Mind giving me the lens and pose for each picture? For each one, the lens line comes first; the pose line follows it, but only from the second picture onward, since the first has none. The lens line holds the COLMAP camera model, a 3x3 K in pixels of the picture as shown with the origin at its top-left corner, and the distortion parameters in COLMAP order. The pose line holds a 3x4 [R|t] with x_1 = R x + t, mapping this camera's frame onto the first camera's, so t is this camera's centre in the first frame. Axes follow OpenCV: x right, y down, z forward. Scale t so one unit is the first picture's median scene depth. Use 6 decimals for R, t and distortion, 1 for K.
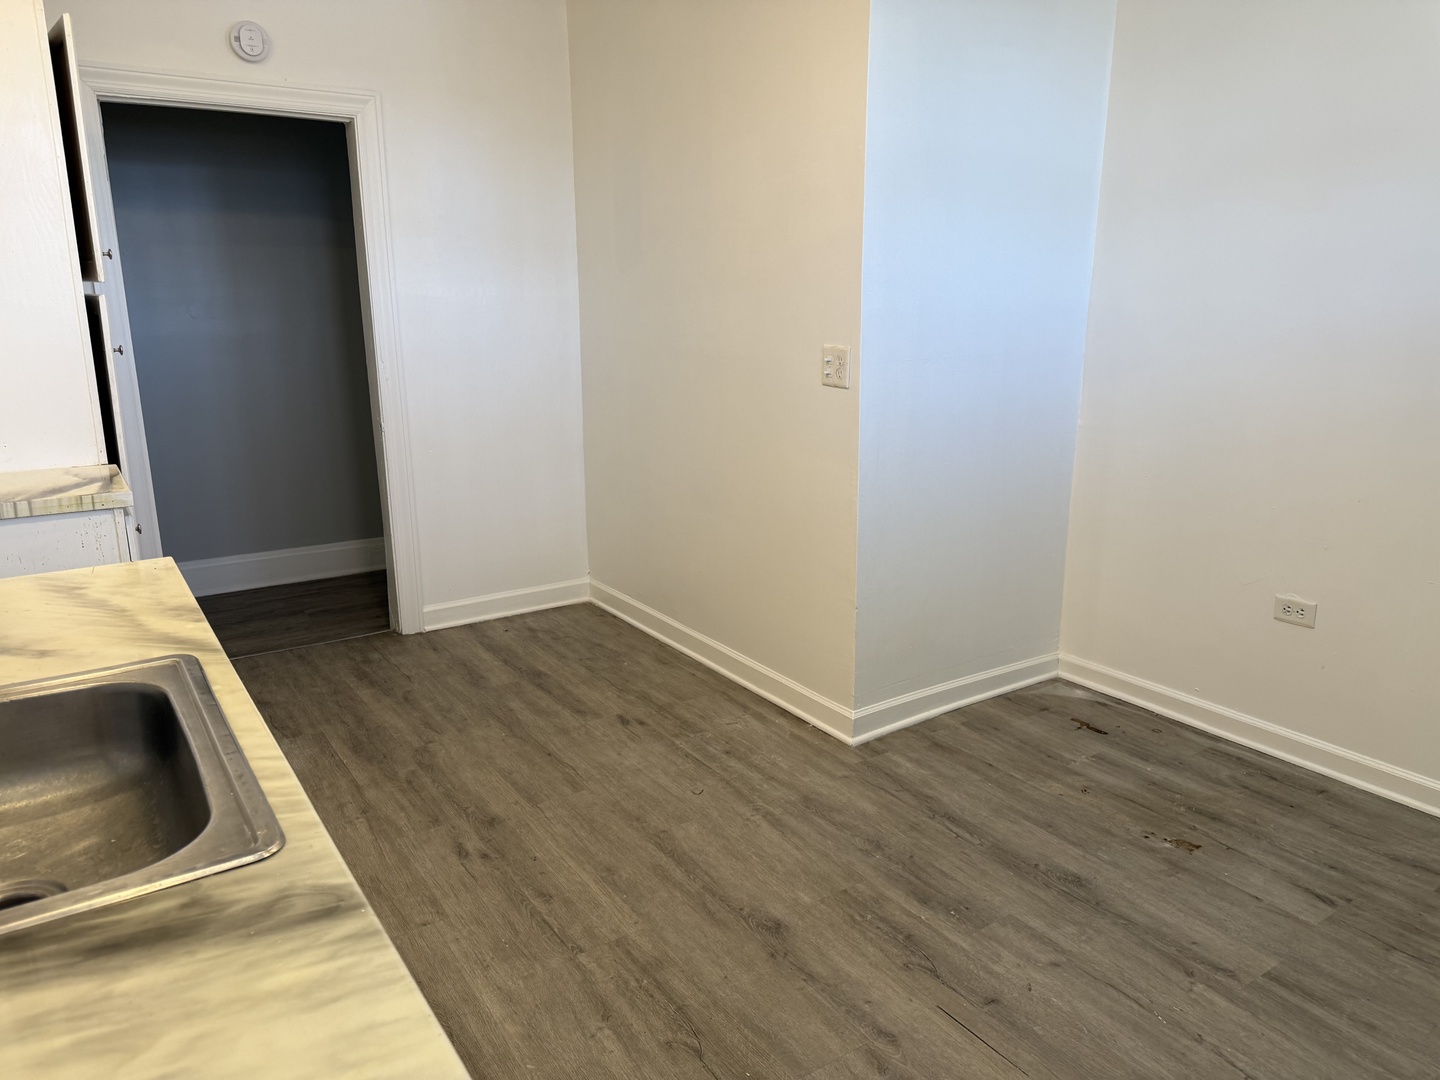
lens RADIAL K [[1028.5, 0, 750.6], [0, 1028.5, 526.0], [0, 0, 1]] dist [0.046972, -0.043171]
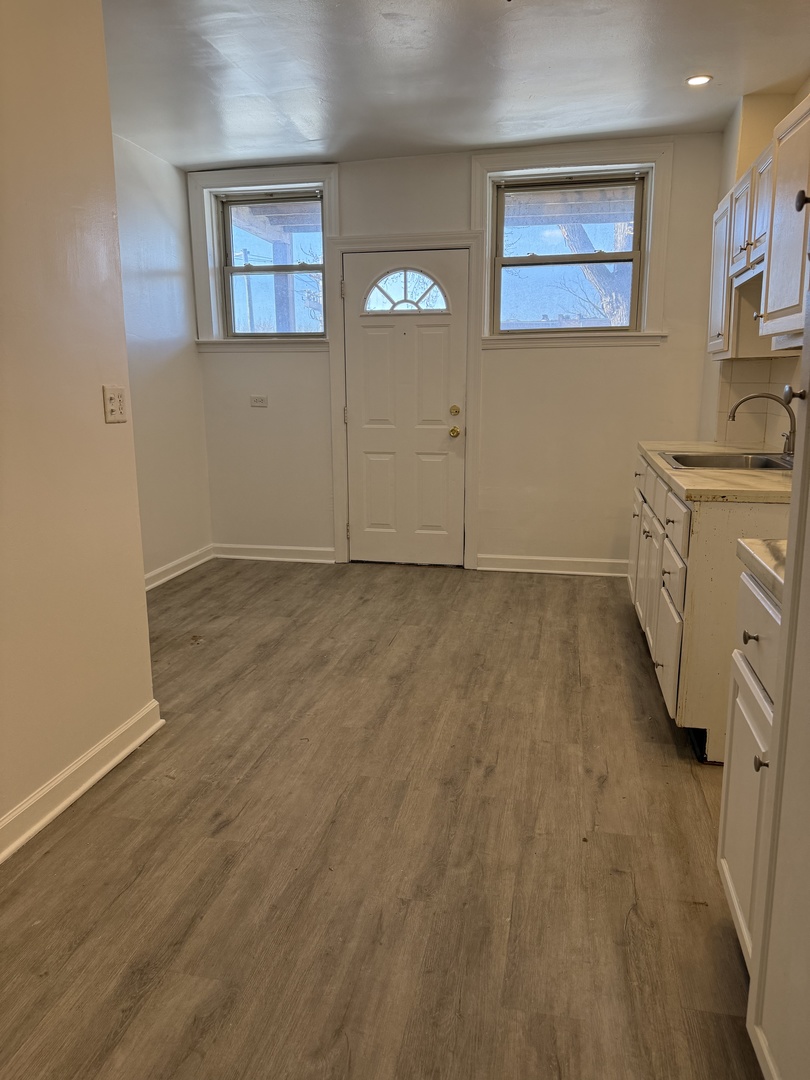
lens RADIAL K [[771.4, 0, 396.7], [0, 771.4, 530.2], [0, 0, 1]] dist [0.046972, -0.043171]
pose [[-0.681619, -0.134305, 0.719276, -0.792216], [0.175239, 0.924440, 0.338677, -0.281071], [-0.710414, 0.356894, -0.606580, 1.453767]]
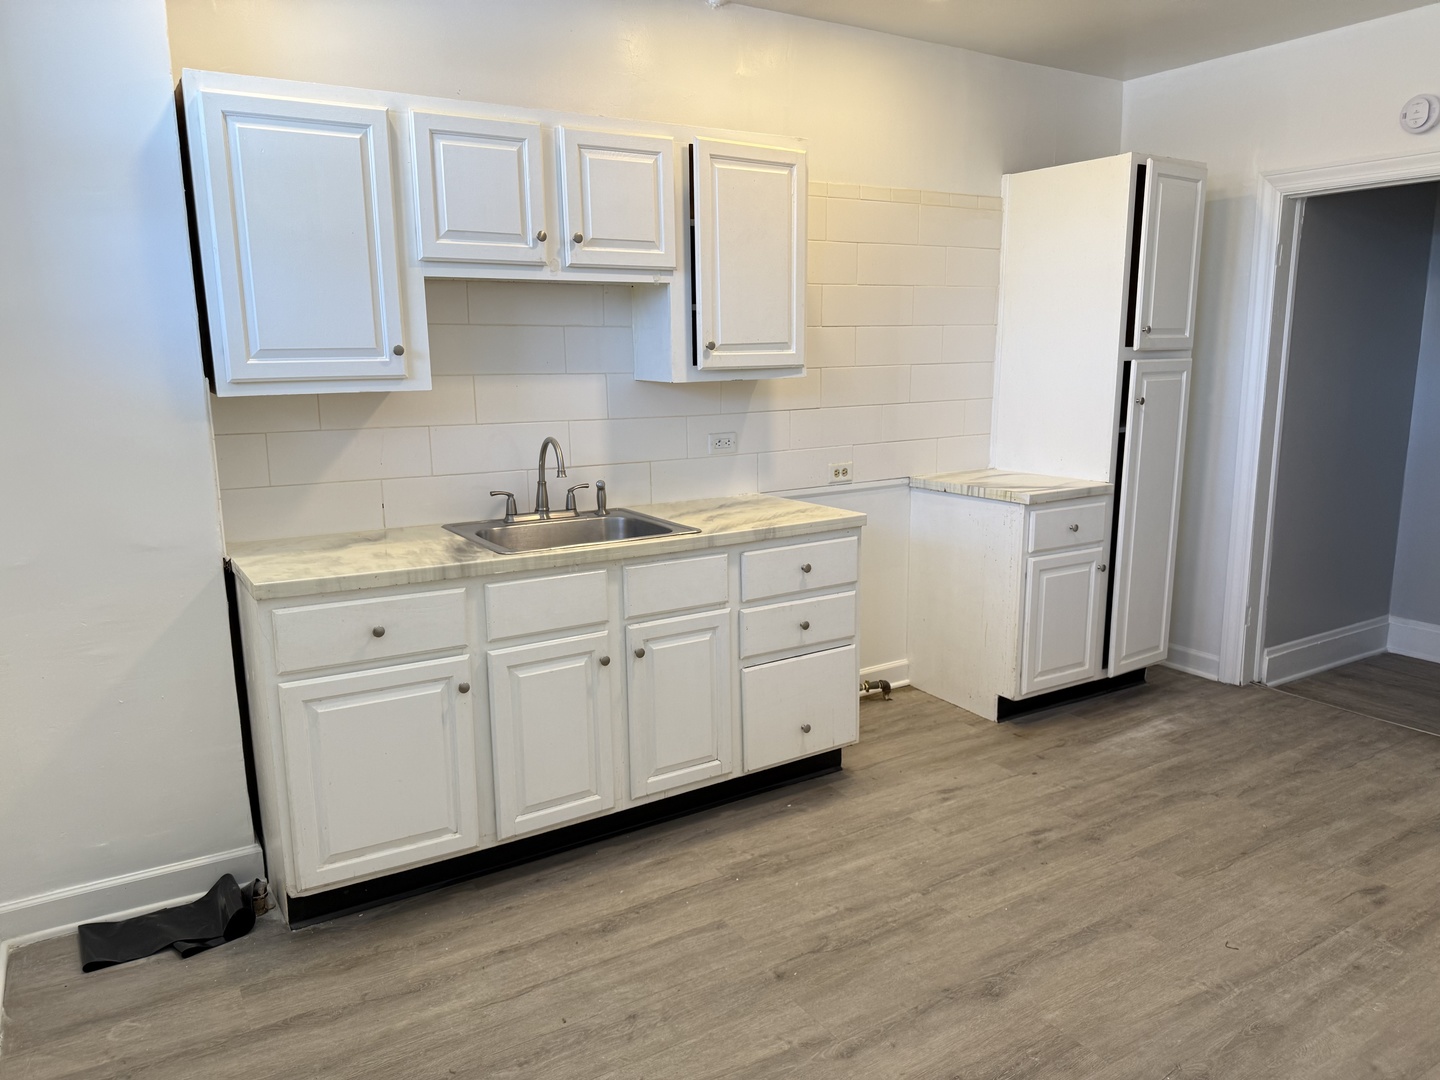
lens RADIAL K [[1028.5, 0, 717.6], [0, 1028.5, 546.0], [0, 0, 1]] dist [0.046972, -0.043171]
pose [[-0.033165, 0.194060, -0.980429, 0.773390], [-0.226100, 0.954080, 0.196493, -0.135703], [0.973539, 0.228192, 0.012235, 0.521126]]
